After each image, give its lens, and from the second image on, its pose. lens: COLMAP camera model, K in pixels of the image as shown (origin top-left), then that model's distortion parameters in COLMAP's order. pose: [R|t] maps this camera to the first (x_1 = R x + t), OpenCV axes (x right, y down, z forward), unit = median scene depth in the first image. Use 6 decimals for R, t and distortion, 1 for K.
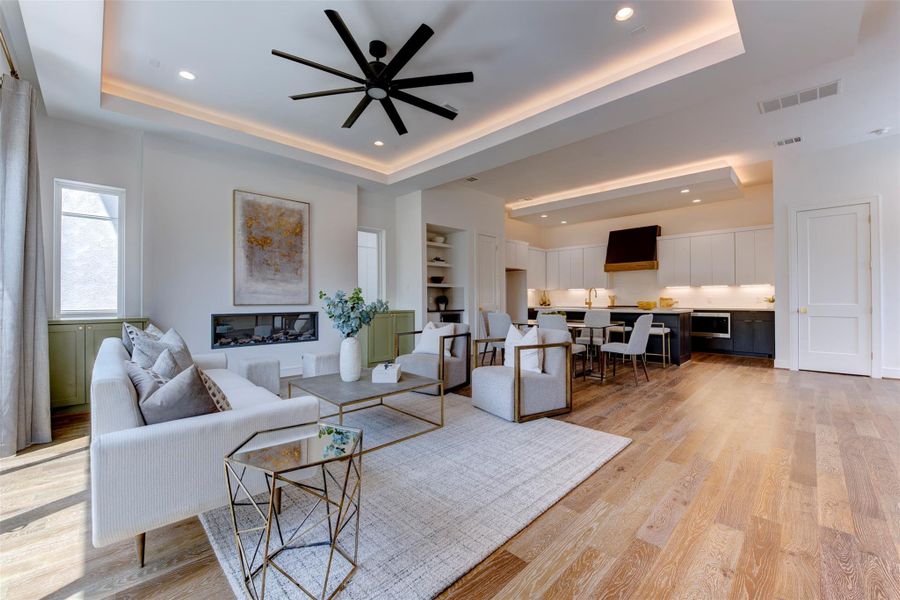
lens RADIAL K [[362.8, 0, 446.9], [0, 362.8, 298.8], [0, 0, 1]] dist [-0.000779, -0.000133]
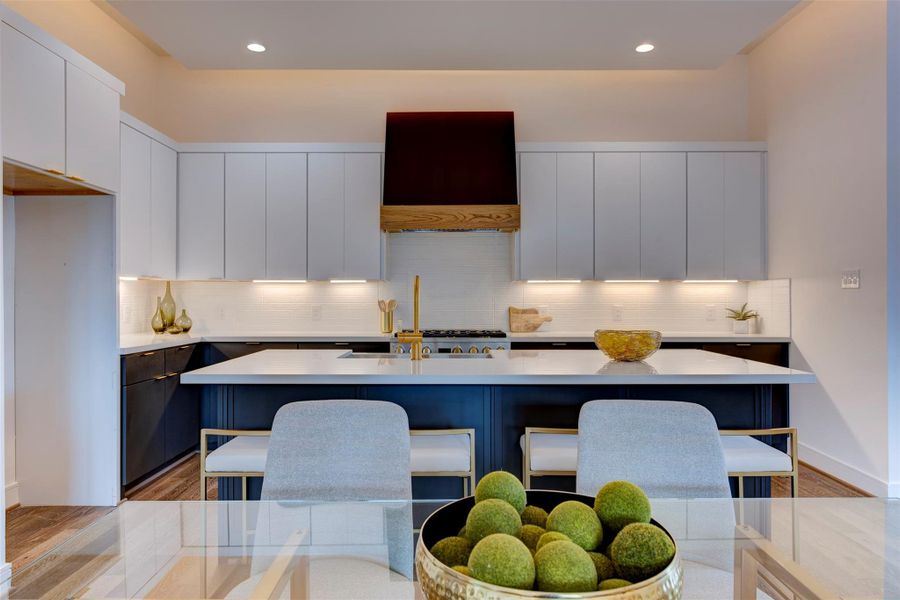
lens RADIAL K [[585.9, 0, 450.0], [0, 585.9, 300.0], [0, 0, 1]] dist [-0.000788, -0.000284]
pose [[0.701733, -0.002028, 0.712437, 0.101121], [-0.005339, 0.999953, 0.008105, -0.014994], [-0.712420, -0.009491, 0.701689, 0.580922]]
